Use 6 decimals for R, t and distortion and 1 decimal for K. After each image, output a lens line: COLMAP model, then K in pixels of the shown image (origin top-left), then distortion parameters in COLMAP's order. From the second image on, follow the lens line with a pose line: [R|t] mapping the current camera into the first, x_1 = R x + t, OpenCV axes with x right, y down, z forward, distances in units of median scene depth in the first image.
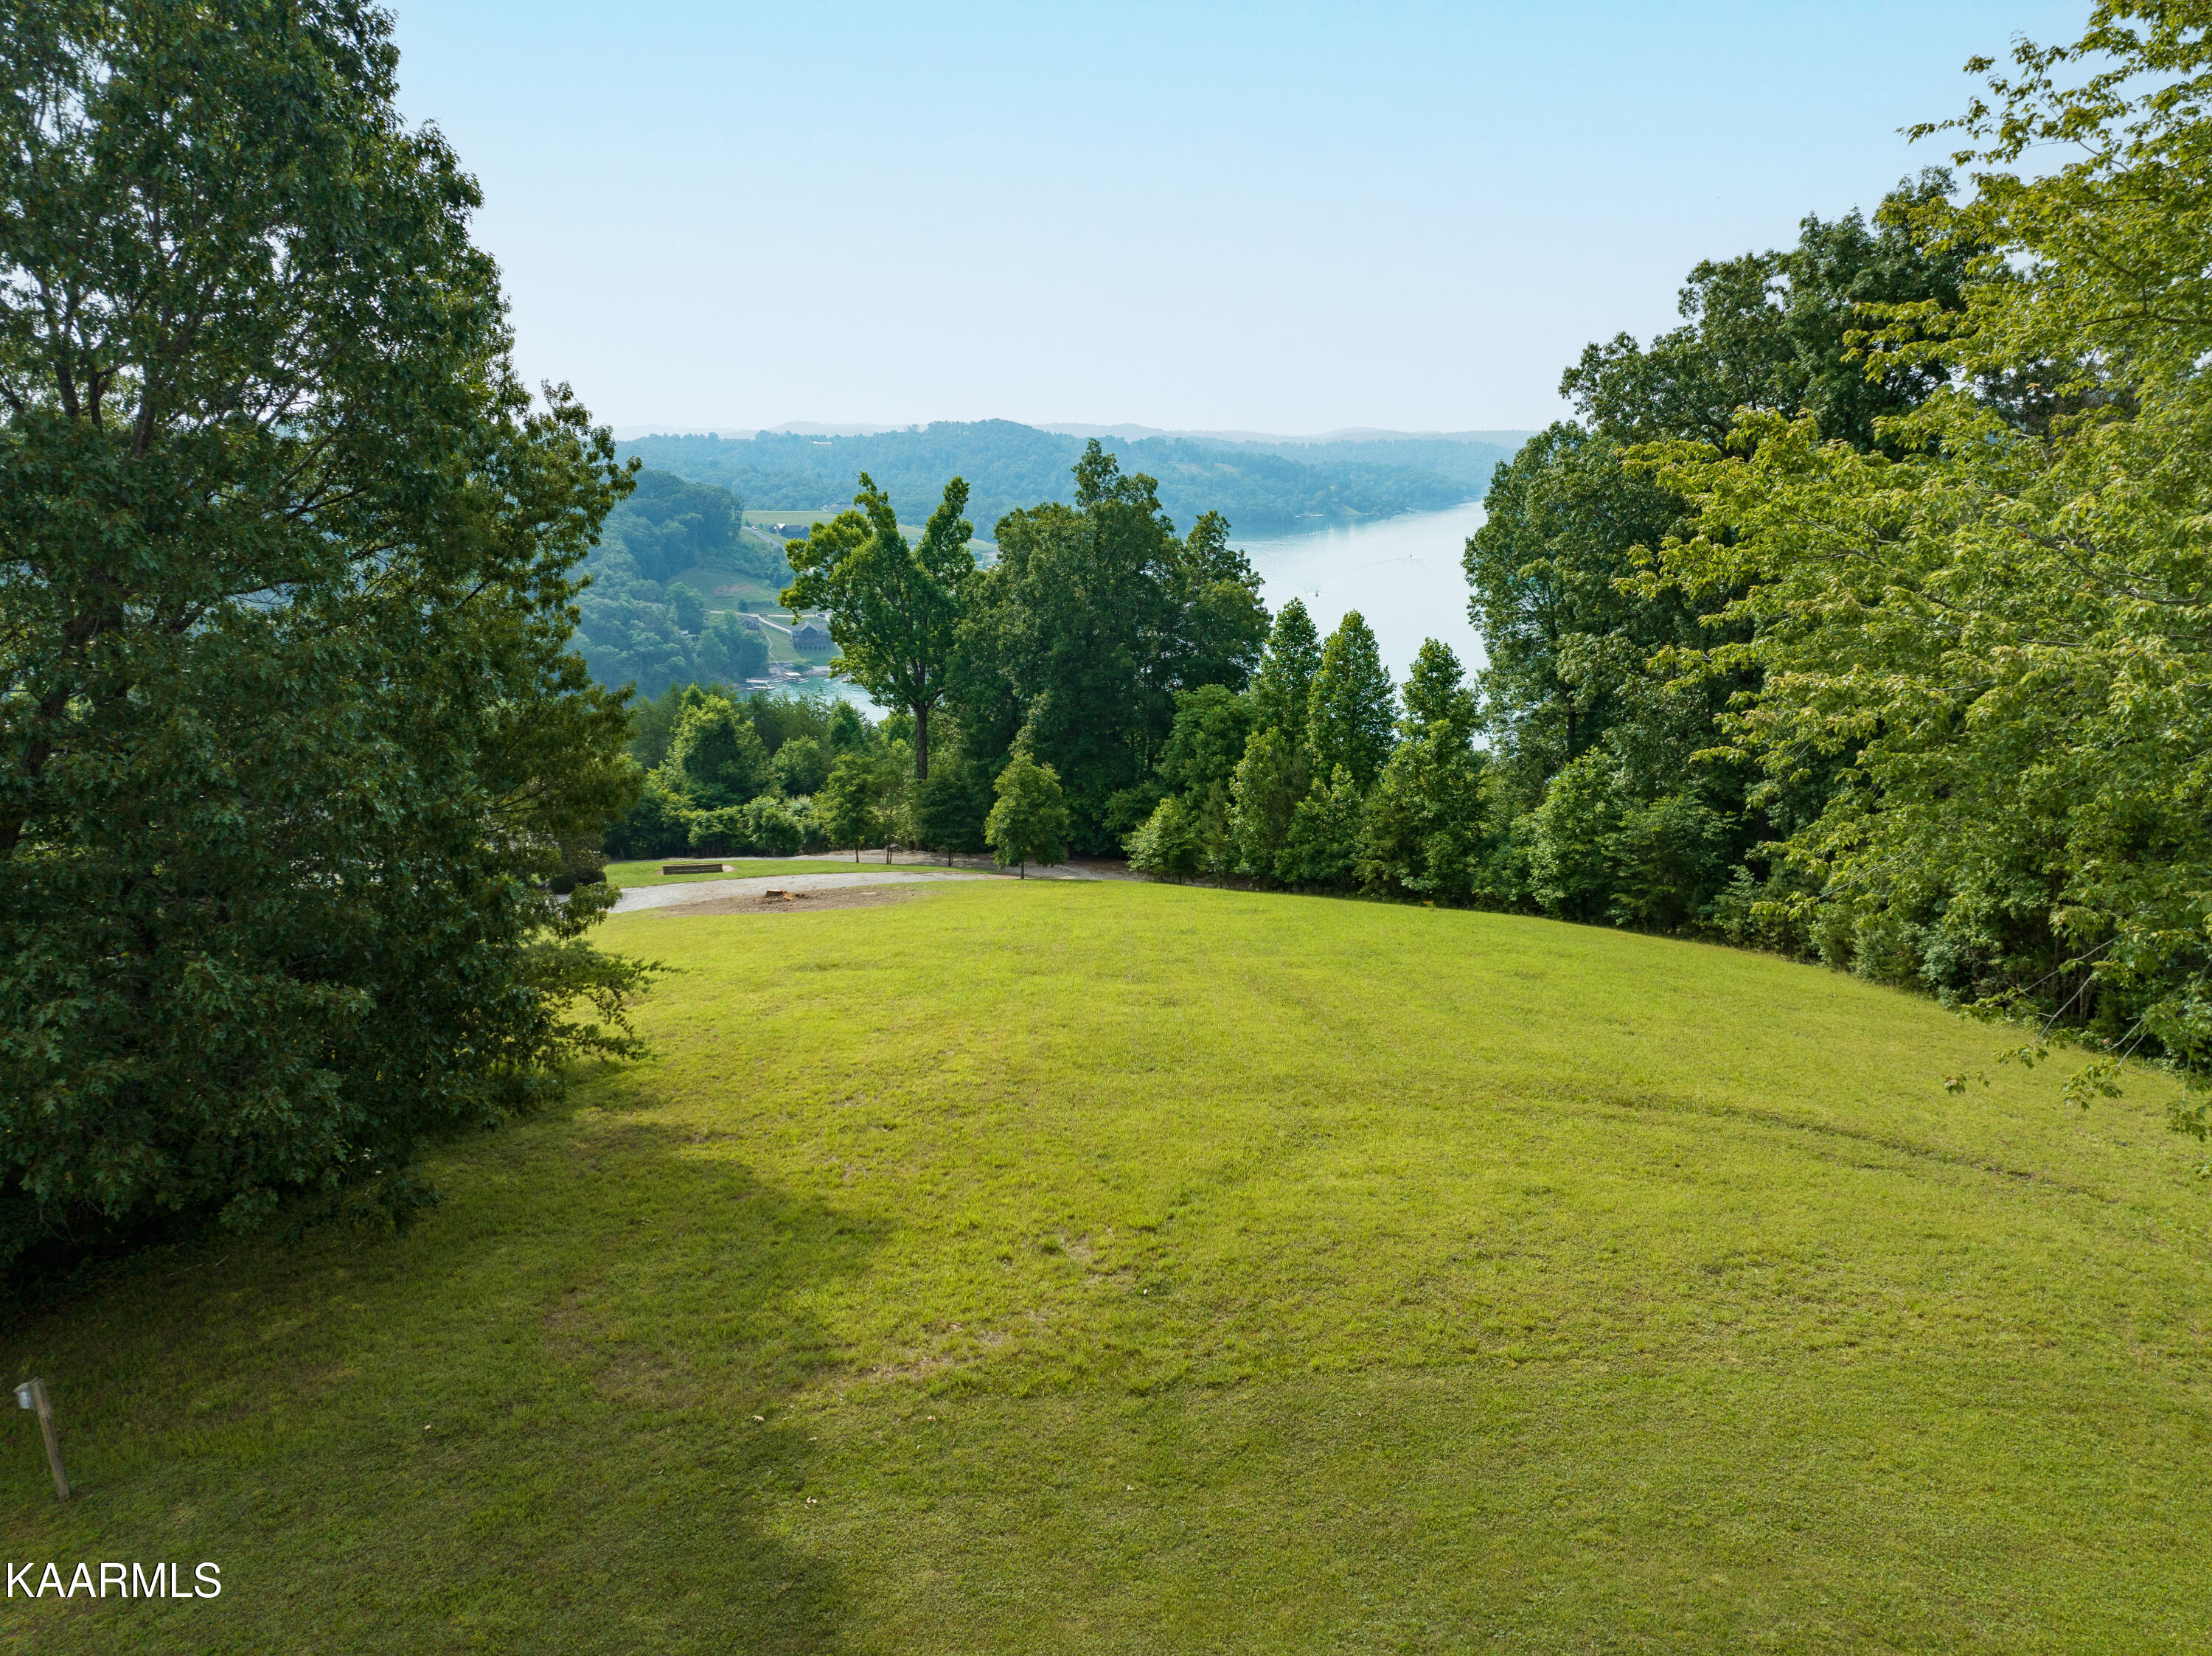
lens RADIAL K [[1559.9, 0, 1109.7], [0, 1559.9, 824.1], [0, 0, 1]] dist [-0.043130, 0.006547]
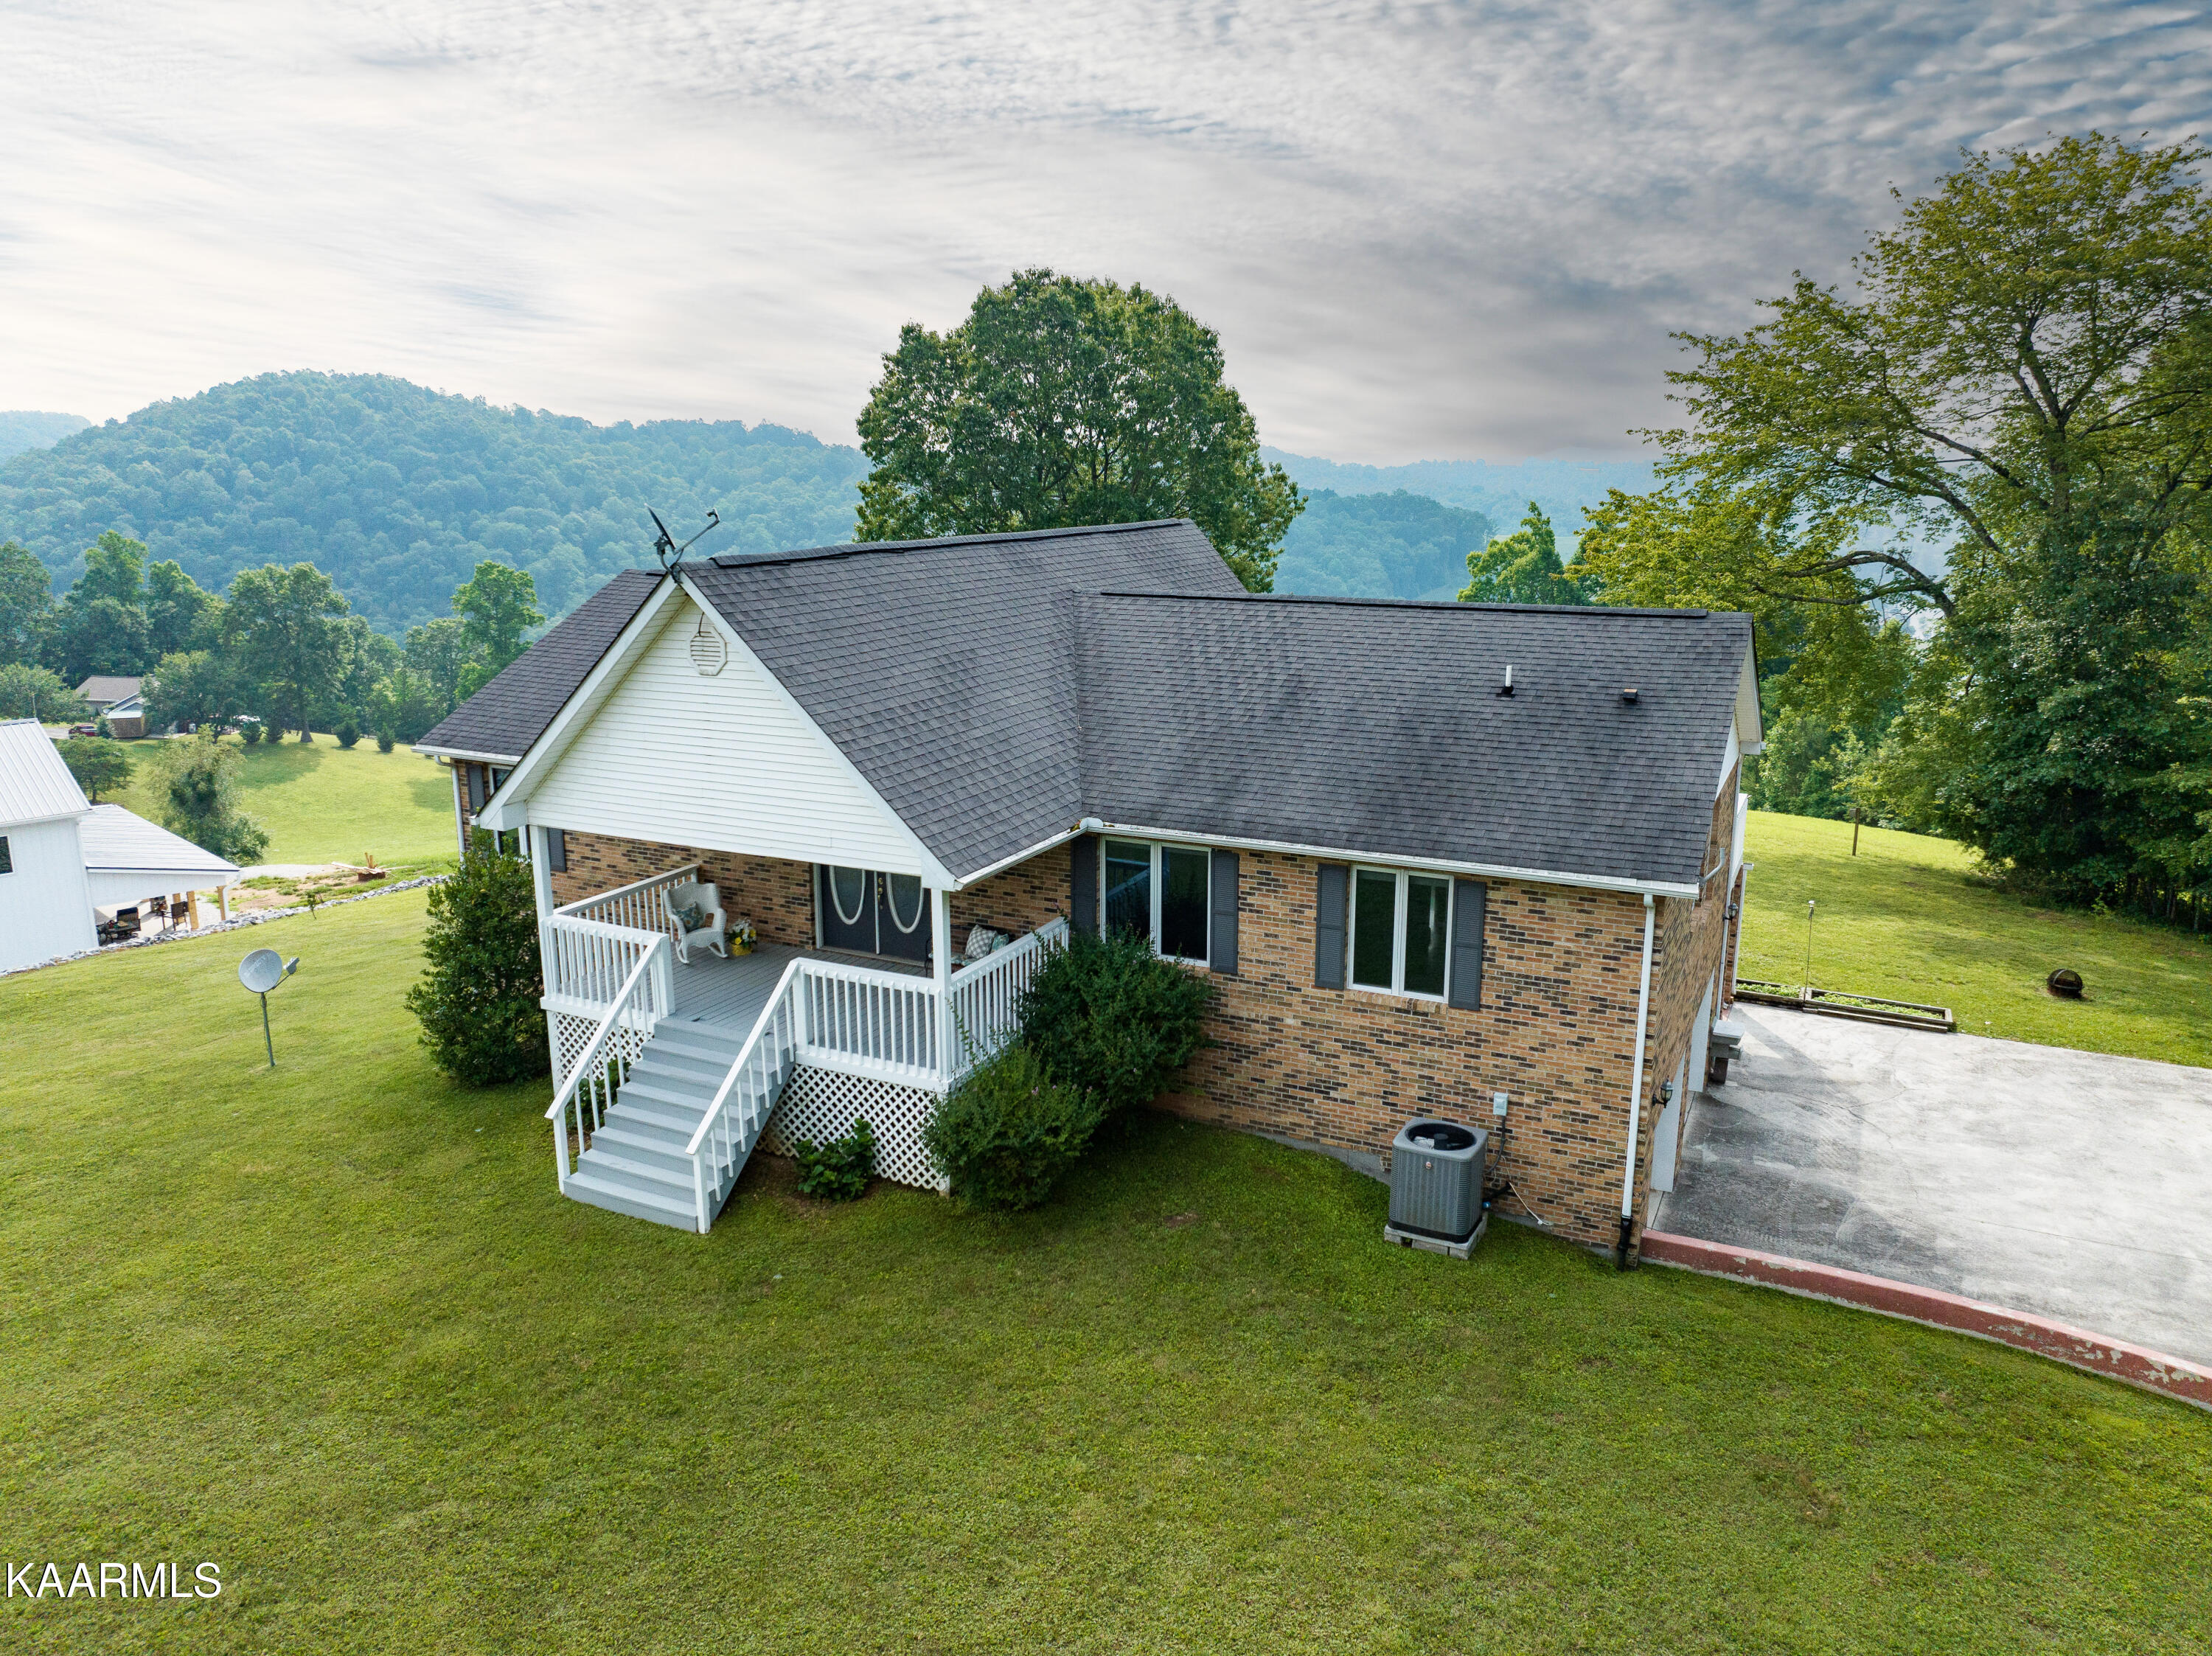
lens RADIAL K [[1559.9, 0, 1104.8], [0, 1559.9, 829.0], [0, 0, 1]] dist [-0.043130, 0.006547]
pose [[0.889293, 0.101336, -0.445969, 0.469777], [-0.106762, 0.994199, 0.013019, 0.235889], [0.444701, 0.036034, 0.894954, -1.087791]]
